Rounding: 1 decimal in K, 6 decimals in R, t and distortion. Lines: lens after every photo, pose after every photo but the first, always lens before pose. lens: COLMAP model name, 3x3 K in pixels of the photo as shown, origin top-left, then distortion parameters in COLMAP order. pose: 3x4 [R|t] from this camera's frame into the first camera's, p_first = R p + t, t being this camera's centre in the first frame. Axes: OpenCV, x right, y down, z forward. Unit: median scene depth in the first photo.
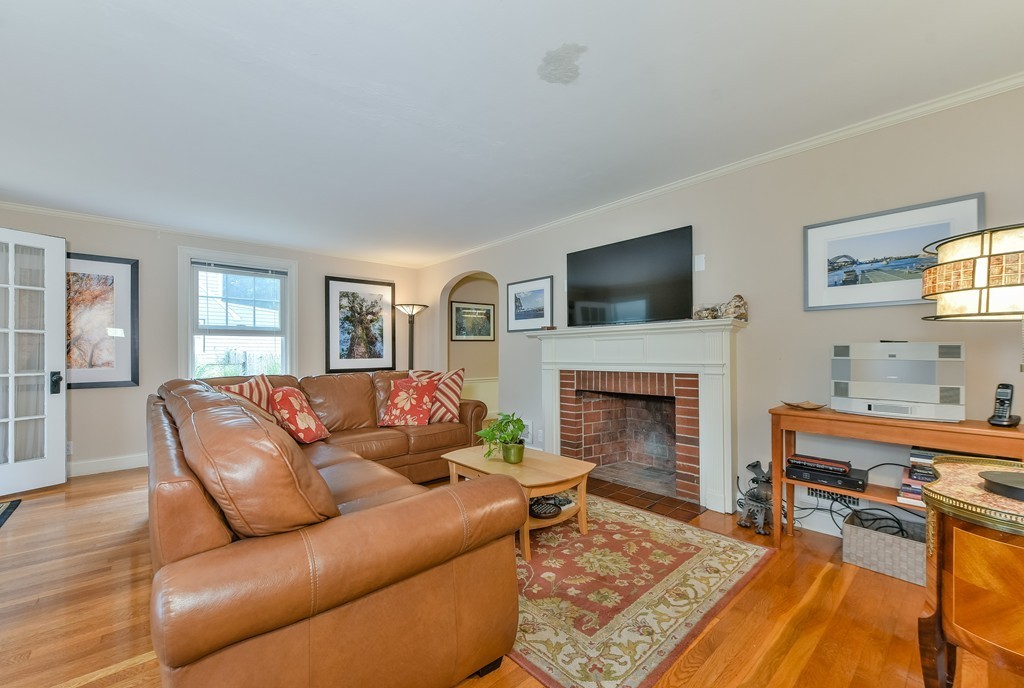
lens RADIAL K [[414.7, 0, 513.7], [0, 414.7, 351.0], [0, 0, 1]] dist [0.001950, 0.000110]
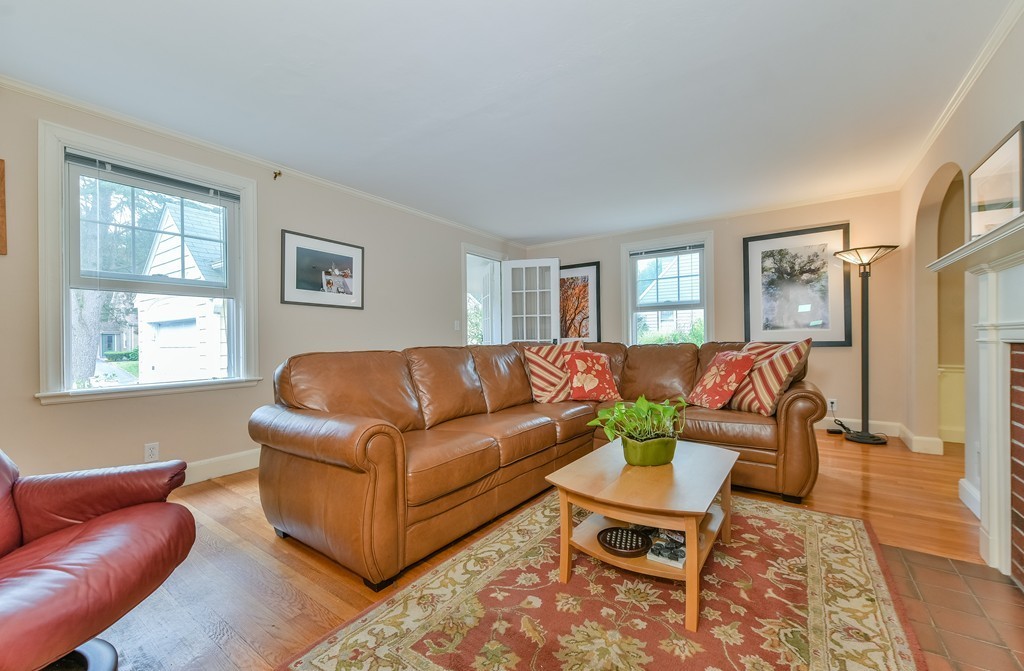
lens RADIAL K [[409.9, 0, 511.7], [0, 409.9, 339.5], [0, 0, 1]] dist [-0.000115, 0.000033]
pose [[0.218220, 0.005287, -0.975885, 0.408293], [0.016929, 0.999814, 0.009203, 0.029648], [0.975753, -0.018529, 0.218090, 0.413588]]
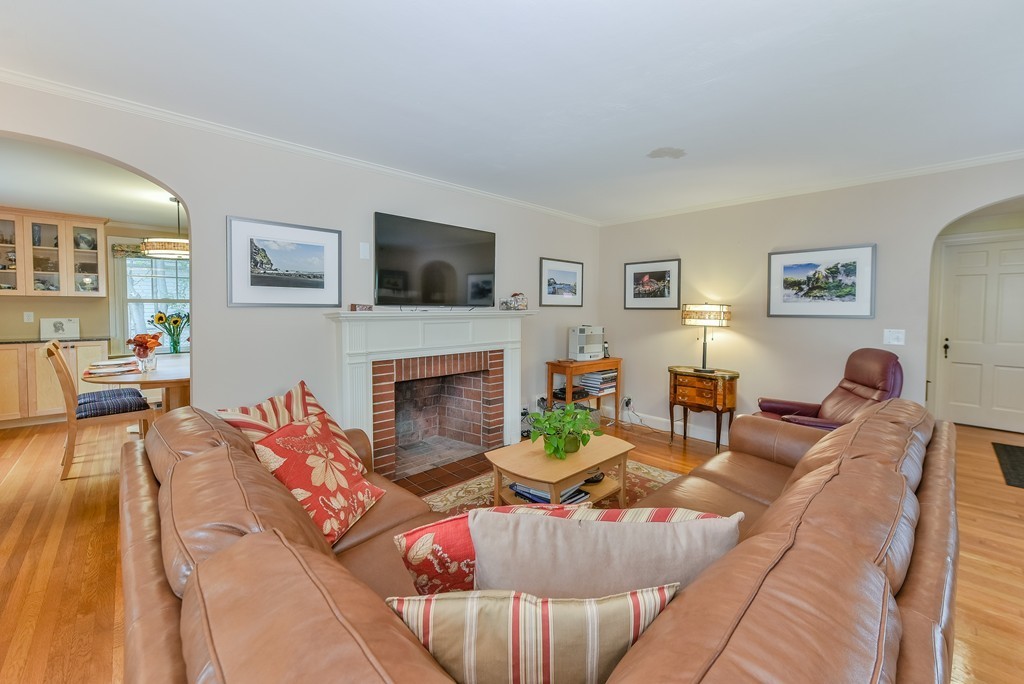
lens RADIAL K [[413.1, 0, 513.5], [0, 413.1, 323.3], [0, 0, 1]] dist [-0.004498, -0.000505]
pose [[-0.026760, -0.035115, 0.999025, -0.662642], [-0.014958, 0.999285, 0.034723, -0.056044], [-0.999530, -0.014014, -0.027266, 0.760281]]
